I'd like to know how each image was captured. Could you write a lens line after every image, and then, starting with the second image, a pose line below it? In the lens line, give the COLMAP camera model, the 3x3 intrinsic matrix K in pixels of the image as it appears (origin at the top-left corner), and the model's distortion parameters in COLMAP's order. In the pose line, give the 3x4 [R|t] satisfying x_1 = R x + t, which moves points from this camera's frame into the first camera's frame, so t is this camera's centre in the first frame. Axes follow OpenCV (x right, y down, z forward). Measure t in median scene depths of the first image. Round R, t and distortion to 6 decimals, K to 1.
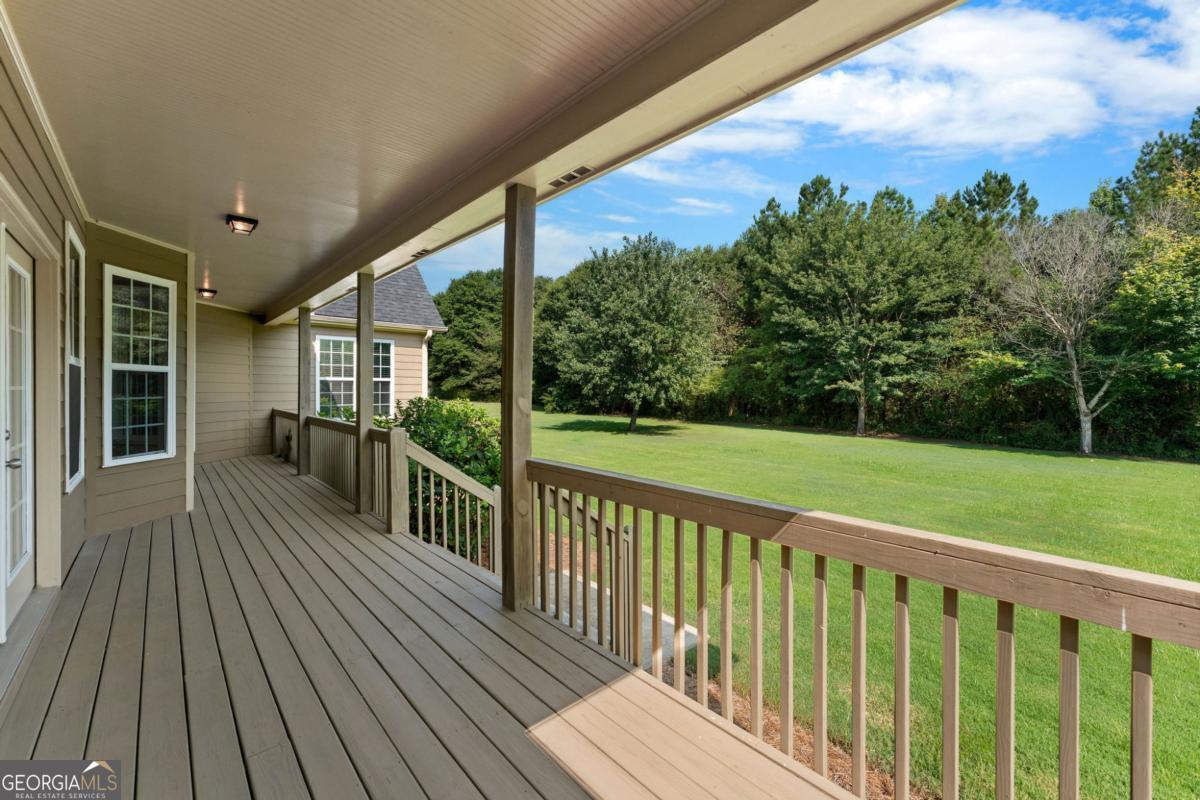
lens RADIAL K [[485.6, 0, 595.6], [0, 485.6, 393.2], [0, 0, 1]] dist [0.002781, -0.000087]
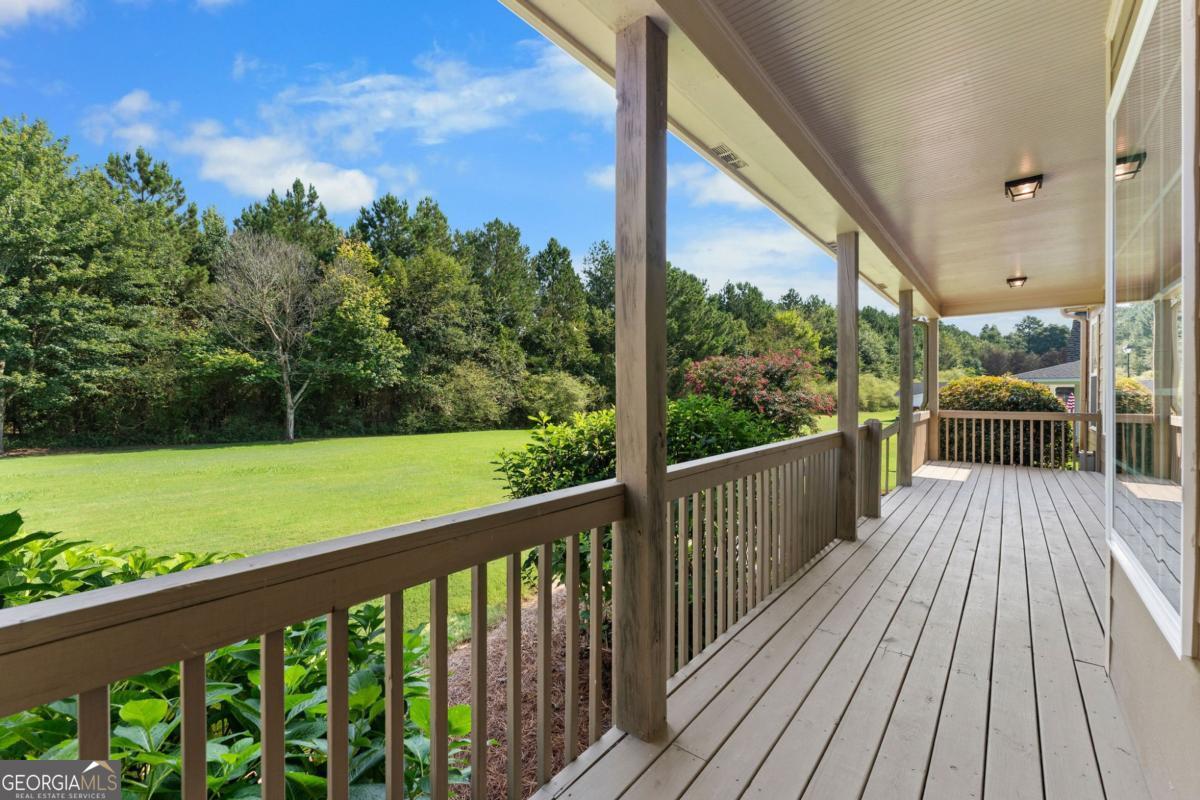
lens RADIAL K [[485.6, 0, 595.4], [0, 485.6, 394.3], [0, 0, 1]] dist [0.002781, -0.000087]
pose [[-0.133371, -0.006561, 0.991044, -0.310942], [0.009819, 0.999920, 0.007942, 0.007710], [-0.991018, 0.010790, -0.133296, 0.399273]]
